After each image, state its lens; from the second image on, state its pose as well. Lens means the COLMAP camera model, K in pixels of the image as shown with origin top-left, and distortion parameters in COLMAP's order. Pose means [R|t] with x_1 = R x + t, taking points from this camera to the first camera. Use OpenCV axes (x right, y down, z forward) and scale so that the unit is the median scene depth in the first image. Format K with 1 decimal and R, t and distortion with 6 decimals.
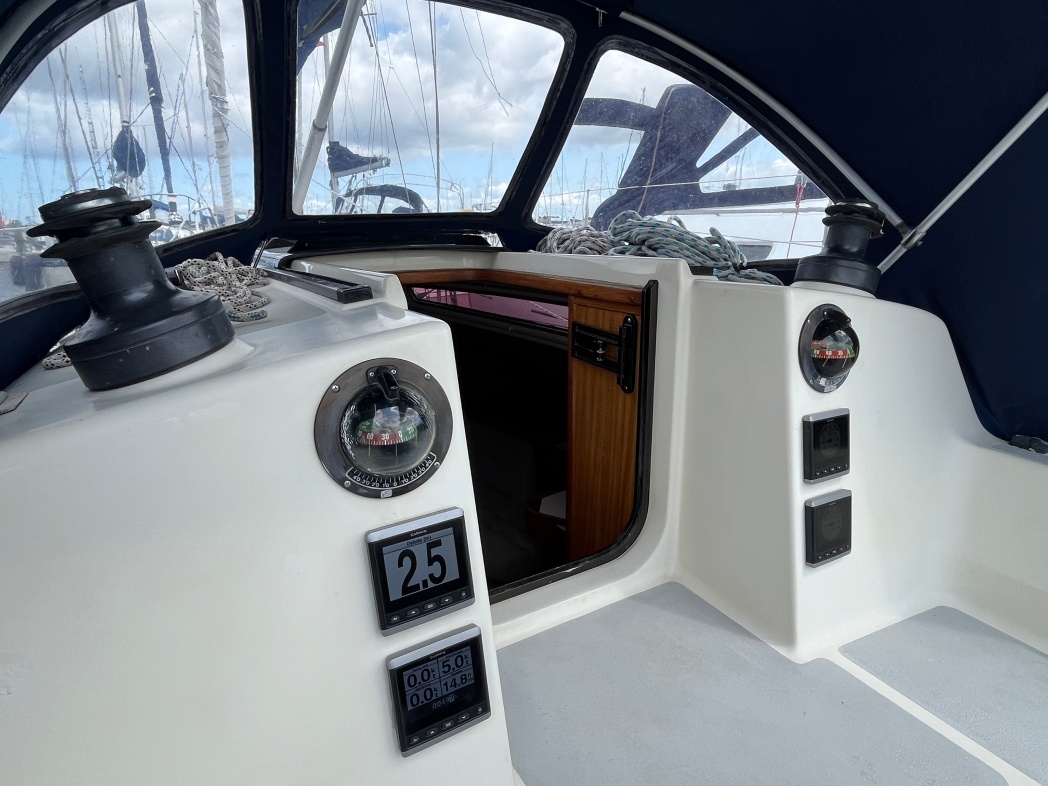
lens RADIAL K [[592.3, 0, 522.8], [0, 592.3, 390.6], [0, 0, 1]] dist [-0.000571, -0.000741]
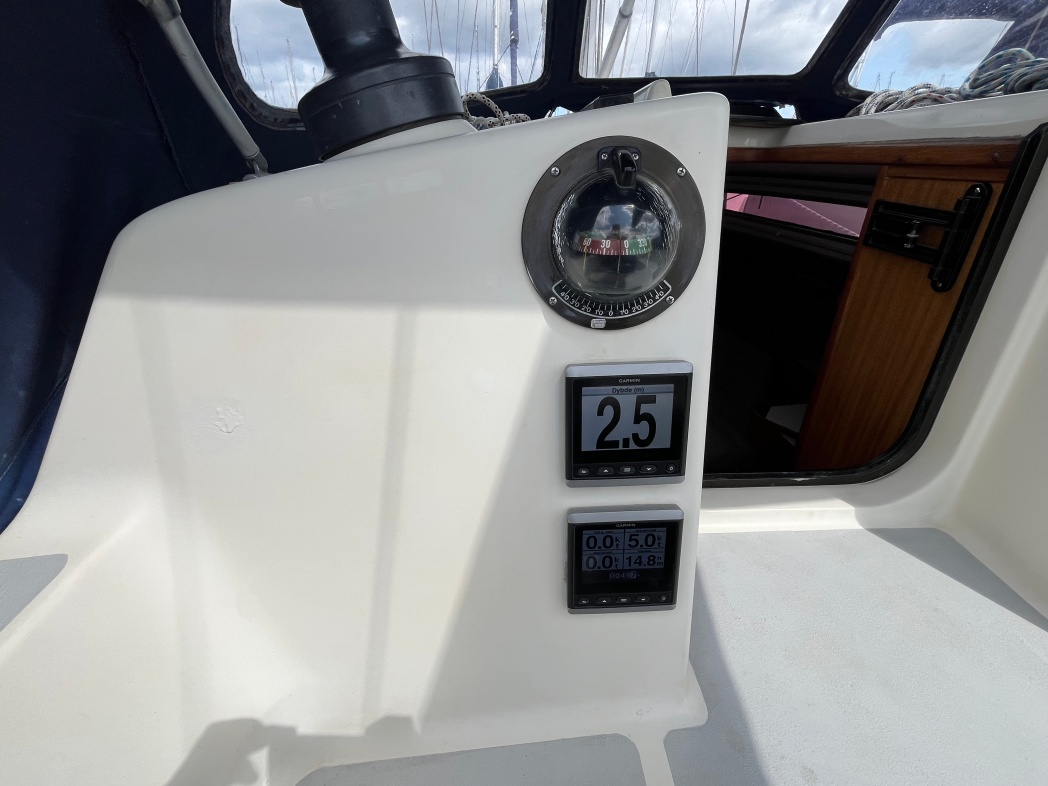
lens RADIAL K [[455.7, 0, 520.2], [0, 455.7, 394.9], [0, 0, 1]] dist [-0.003828, 0.001241]
pose [[0.873879, 0.217465, -0.434792, -0.031673], [-0.126861, 0.965391, 0.227875, 0.131511], [0.469299, -0.143977, 0.871223, 0.375164]]
